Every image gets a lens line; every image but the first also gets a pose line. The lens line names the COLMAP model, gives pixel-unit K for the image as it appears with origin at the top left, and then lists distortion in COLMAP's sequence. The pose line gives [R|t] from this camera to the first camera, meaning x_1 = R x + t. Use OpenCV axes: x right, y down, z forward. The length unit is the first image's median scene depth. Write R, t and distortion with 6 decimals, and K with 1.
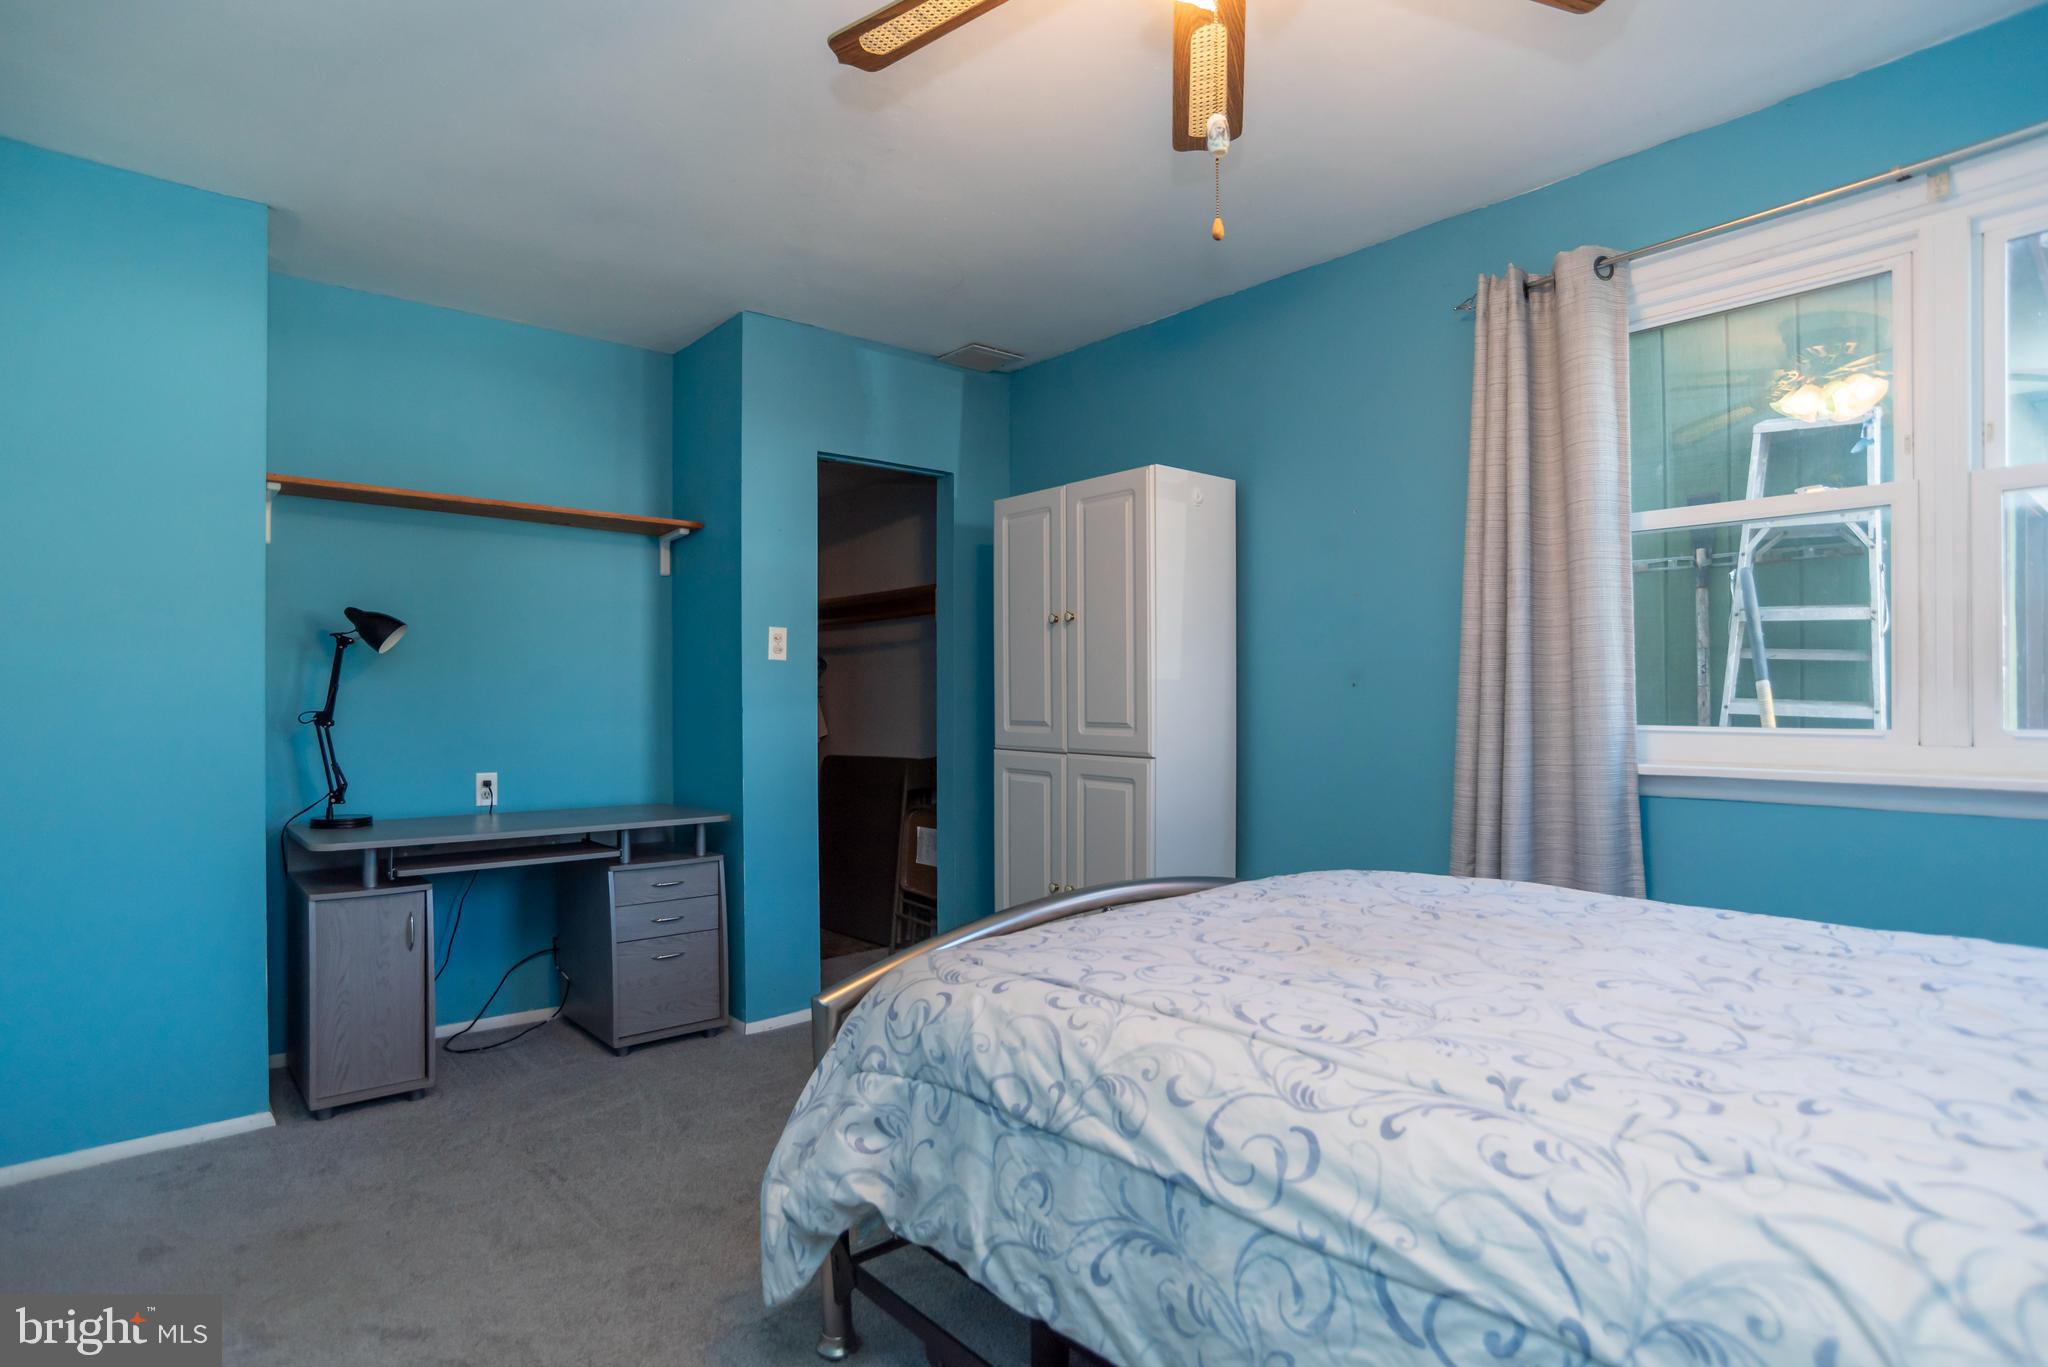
lens RADIAL K [[1035.4, 0, 1028.5], [0, 1035.4, 720.7], [0, 0, 1]] dist [-0.087708, 0.043196]
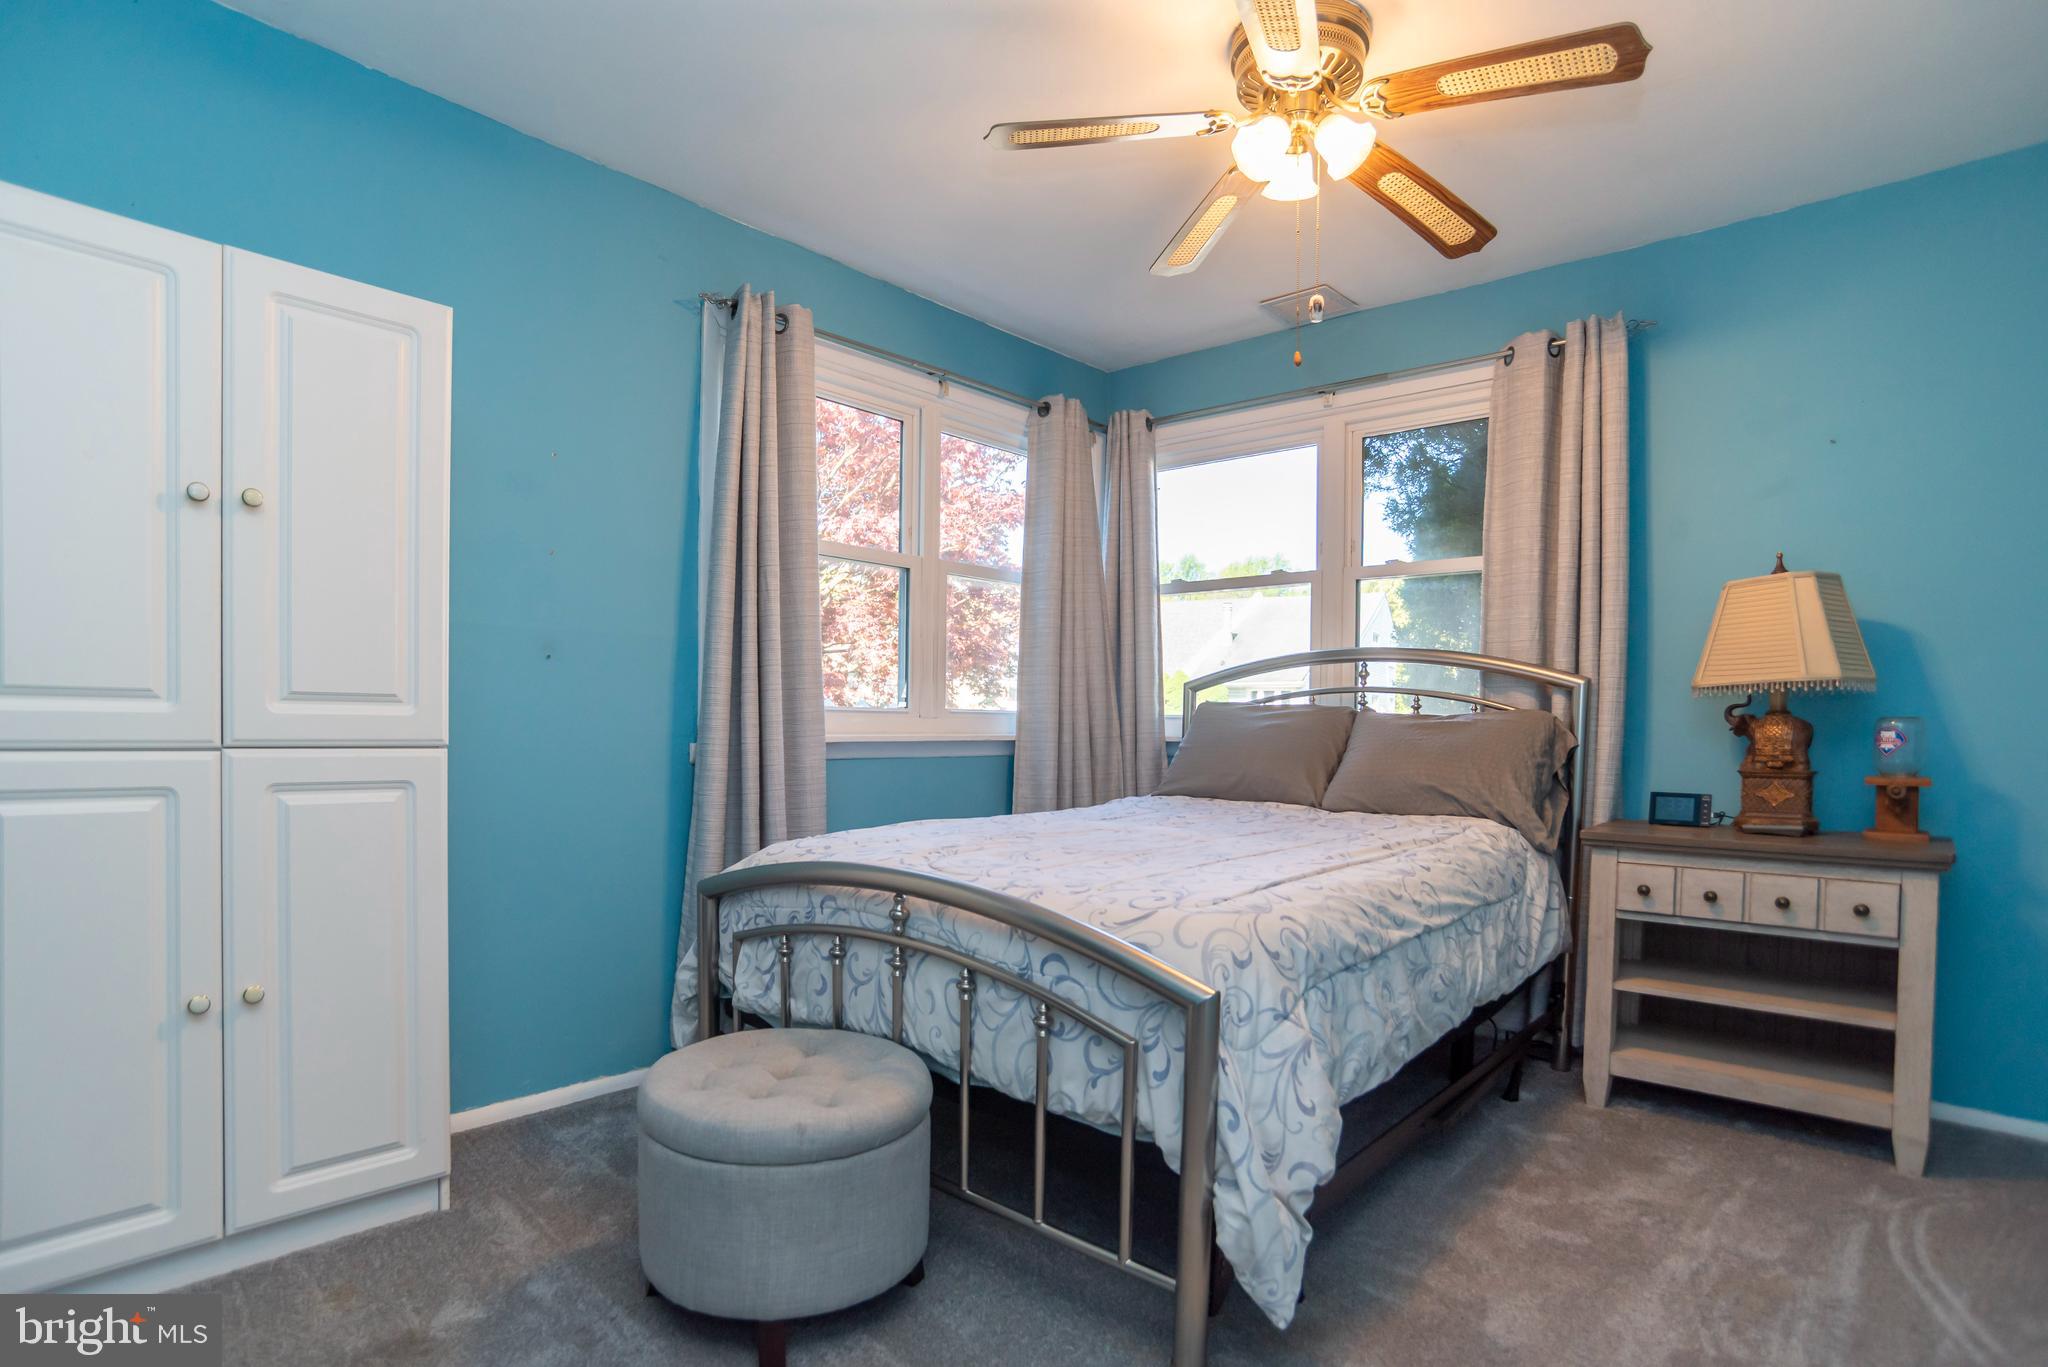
lens RADIAL K [[1035.4, 0, 1028.5], [0, 1035.4, 720.7], [0, 0, 1]] dist [-0.087708, 0.043196]
pose [[-0.141589, 0.013507, 0.989833, -1.242866], [0.006939, 0.999896, -0.012652, 0.060623], [-0.989901, 0.005077, -0.141668, 1.516282]]
